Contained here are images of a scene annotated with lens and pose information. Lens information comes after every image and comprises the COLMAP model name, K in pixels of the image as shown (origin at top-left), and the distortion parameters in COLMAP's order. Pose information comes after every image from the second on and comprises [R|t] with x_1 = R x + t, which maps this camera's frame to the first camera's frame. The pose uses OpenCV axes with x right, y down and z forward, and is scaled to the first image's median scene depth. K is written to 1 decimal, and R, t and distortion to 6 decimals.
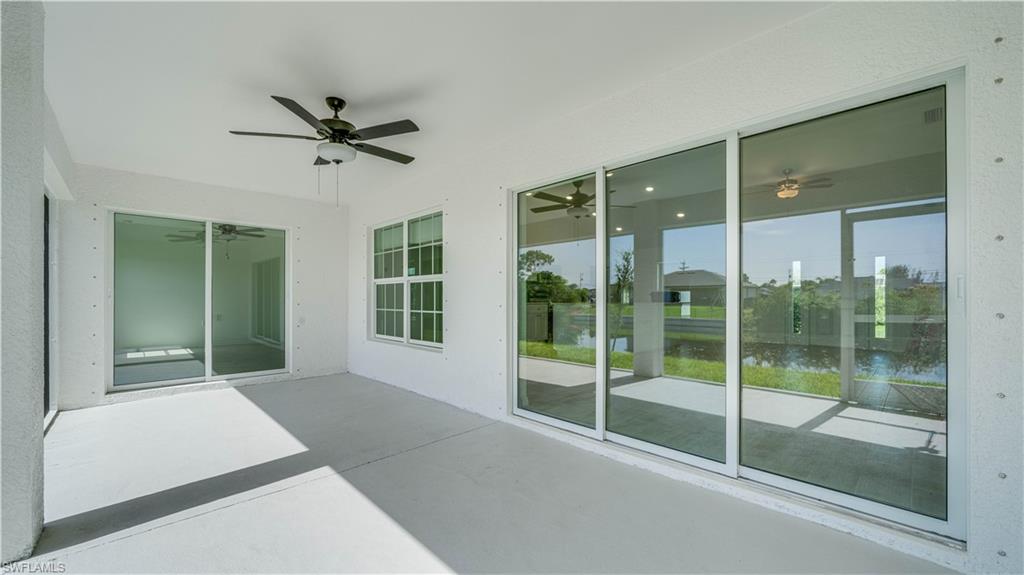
lens RADIAL K [[392.5, 0, 507.6], [0, 392.5, 291.8], [0, 0, 1]] dist [0.000690, 0.000051]
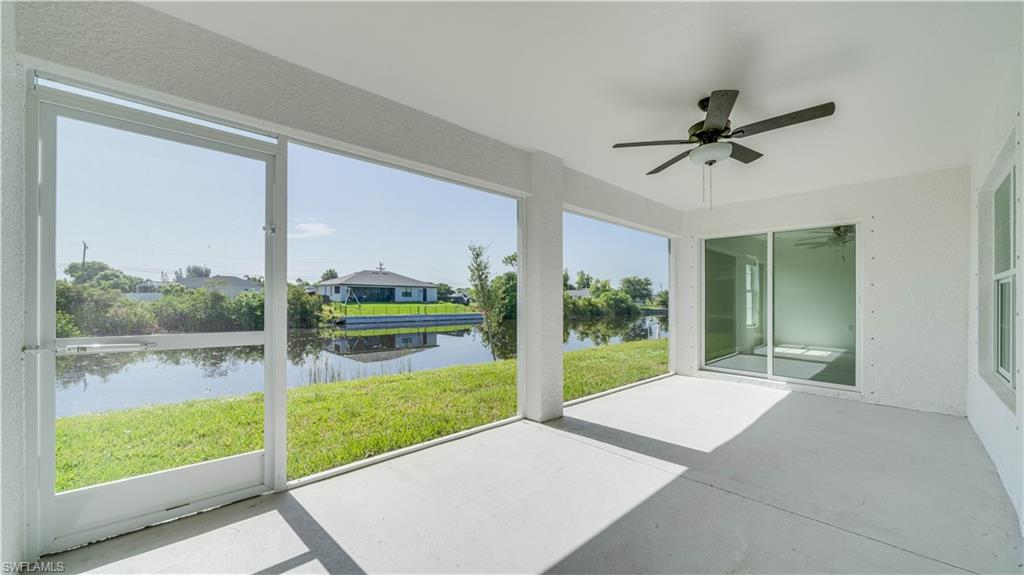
lens RADIAL K [[370.2, 0, 503.7], [0, 370.2, 295.0], [0, 0, 1]] dist [-0.000315, -0.000027]
pose [[-0.011779, -0.006628, -0.999909, 0.484166], [0.006768, 0.999955, -0.006708, -0.003821], [0.999908, -0.006846, -0.011733, 0.503202]]
